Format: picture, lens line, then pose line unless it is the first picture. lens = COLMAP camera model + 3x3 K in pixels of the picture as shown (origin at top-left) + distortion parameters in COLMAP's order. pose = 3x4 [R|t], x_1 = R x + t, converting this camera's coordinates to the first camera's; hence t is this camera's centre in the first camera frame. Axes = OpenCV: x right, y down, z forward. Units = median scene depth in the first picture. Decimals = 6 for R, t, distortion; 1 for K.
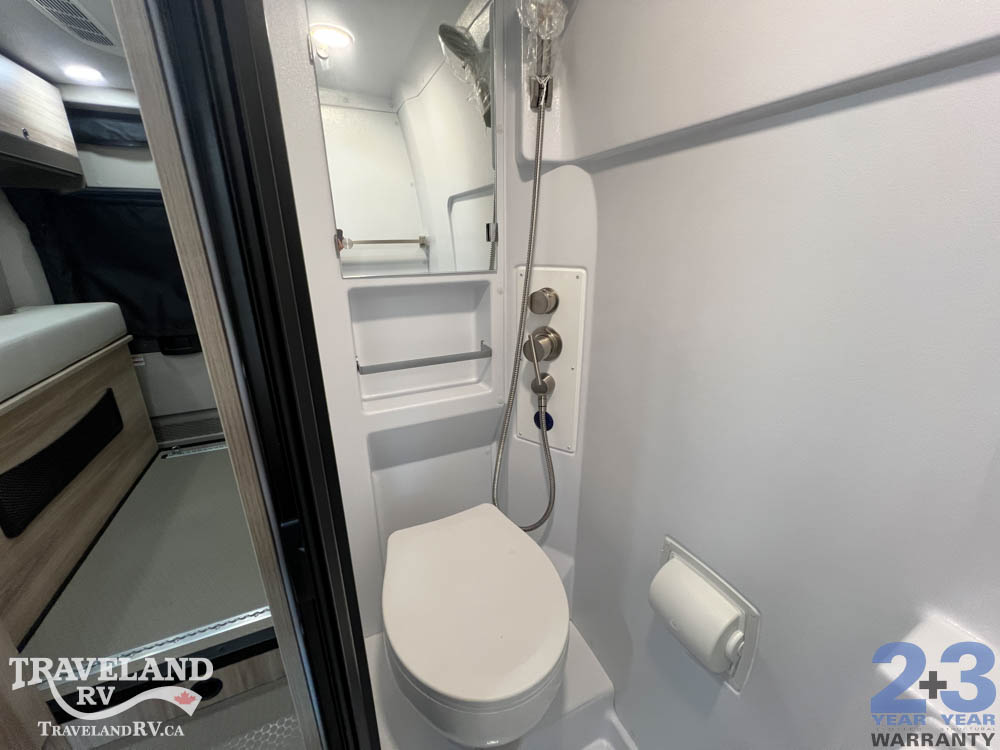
lens RADIAL K [[399.1, 0, 497.6], [0, 399.1, 374.1], [0, 0, 1]] dist [-0.002255, -0.000295]
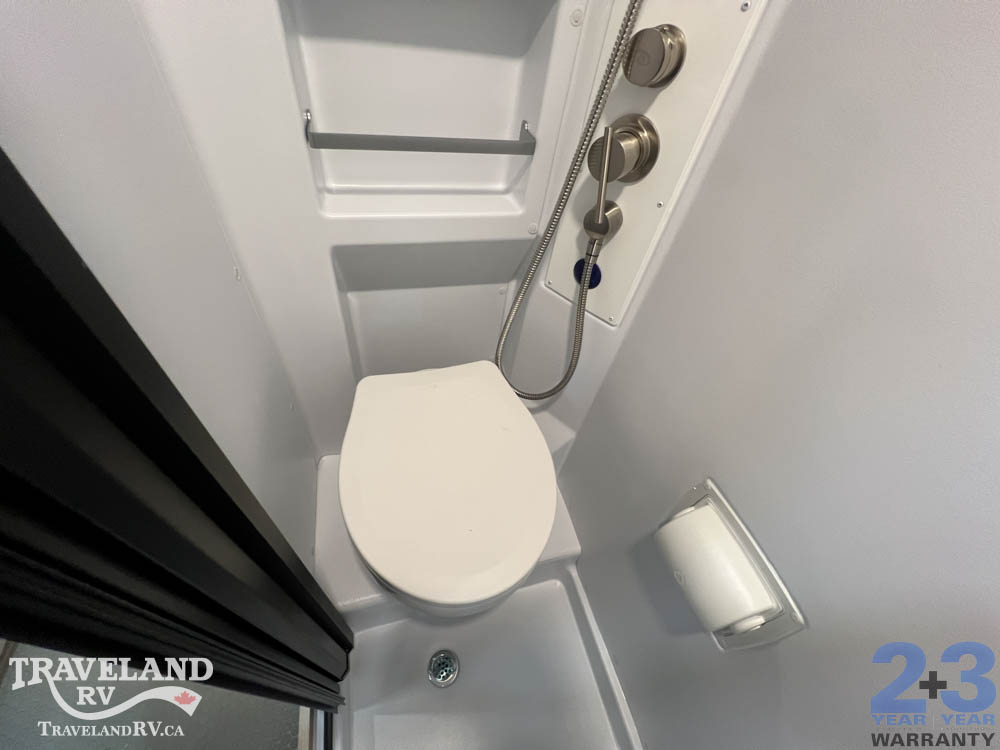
lens RADIAL K [[398.2, 0, 498.2], [0, 398.2, 373.6], [0, 0, 1]] dist [-0.001264, 0.000369]
pose [[0.979302, 0.202353, -0.004557, 0.002593], [-0.176220, 0.863473, 0.472610, -0.033139], [0.099569, -0.462025, 0.881260, 0.311846]]
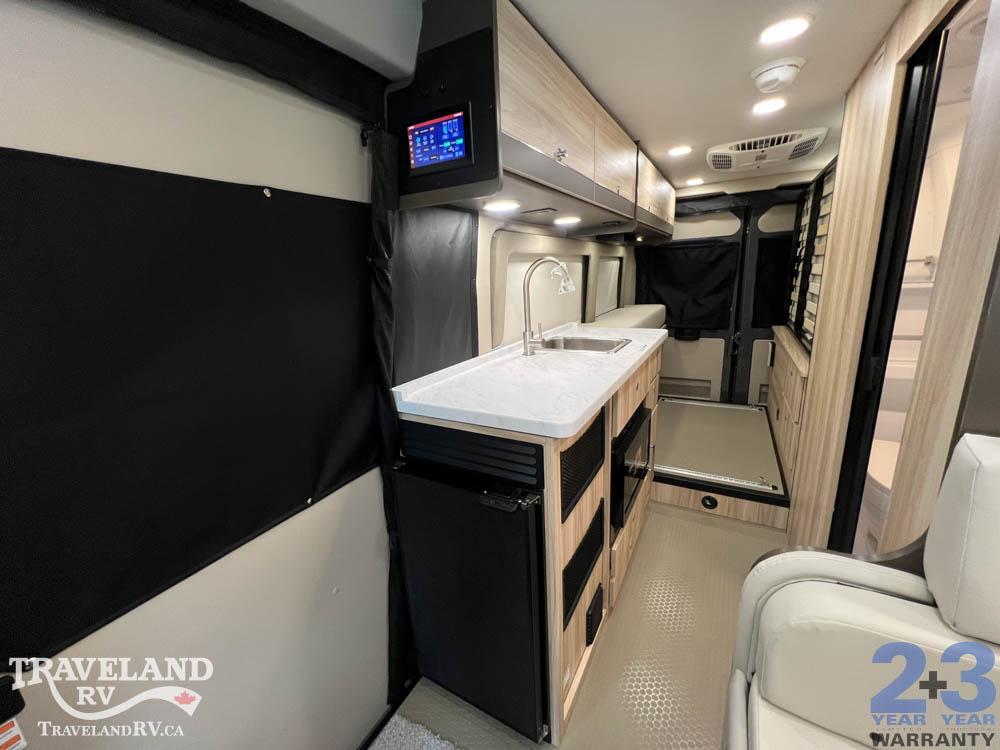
lens RADIAL K [[398.2, 0, 498.2], [0, 398.2, 373.6], [0, 0, 1]] dist [-0.001264, 0.000369]
pose [[0.591091, 0.167381, -0.789047, 0.066913], [-0.214988, 0.975538, 0.045889, 0.373474], [0.777426, 0.142511, 0.612616, -1.159099]]
